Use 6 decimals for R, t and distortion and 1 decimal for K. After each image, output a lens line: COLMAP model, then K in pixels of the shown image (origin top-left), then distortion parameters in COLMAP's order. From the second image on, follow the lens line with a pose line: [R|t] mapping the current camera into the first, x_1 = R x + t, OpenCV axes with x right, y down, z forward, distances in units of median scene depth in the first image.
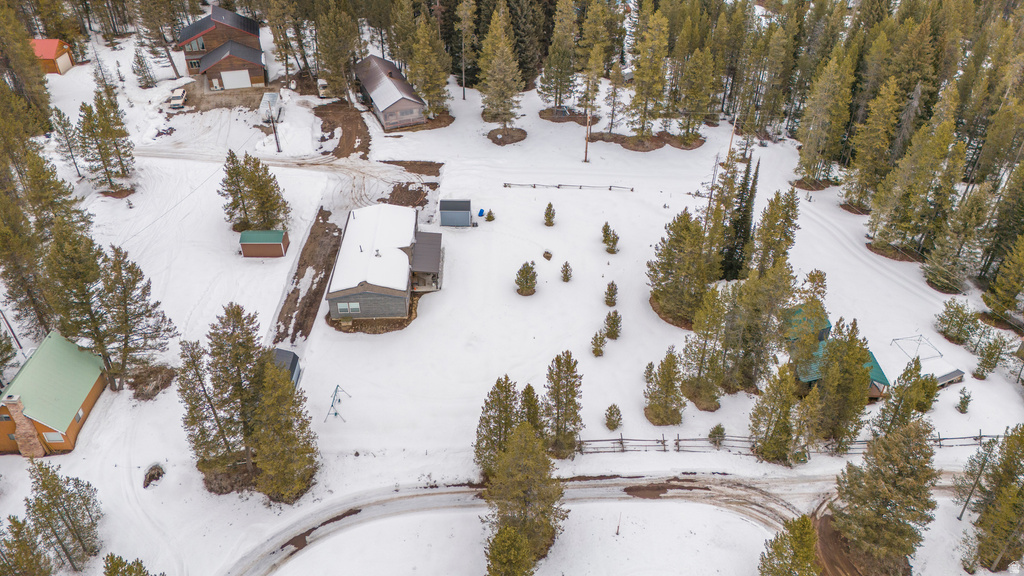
lens RADIAL K [[746.4, 0, 512.0], [0, 746.4, 288.0], [0, 0, 1]] dist [0.147009, -0.234042]
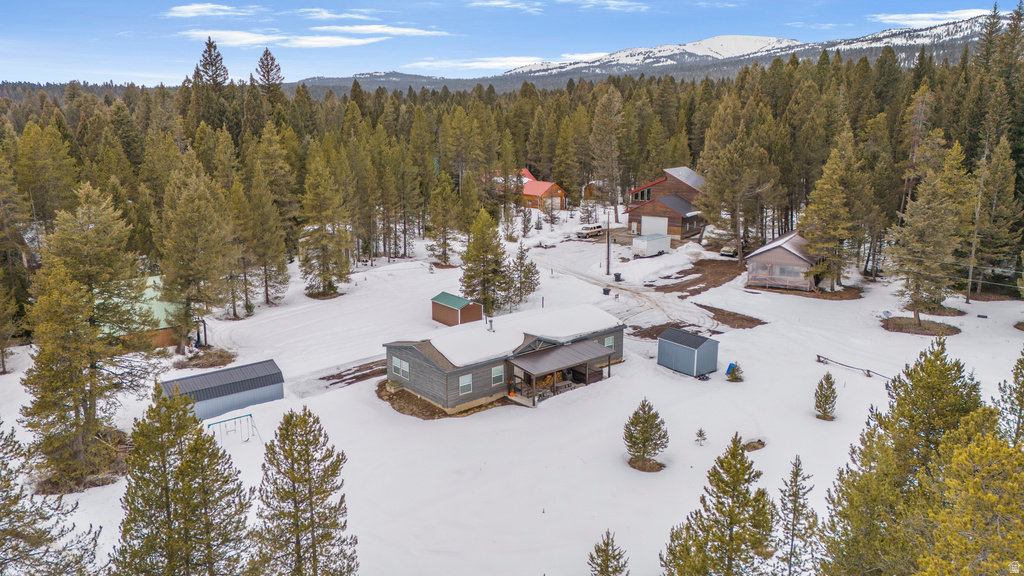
lens RADIAL K [[749.6, 0, 512.0], [0, 749.6, 288.0], [0, 0, 1]] dist [0.098499, -0.105330]
pose [[0.612280, 0.175196, -0.770986, 0.450646], [-0.463562, 0.869494, -0.170558, 0.039386], [0.640486, 0.461829, 0.613588, 0.718260]]
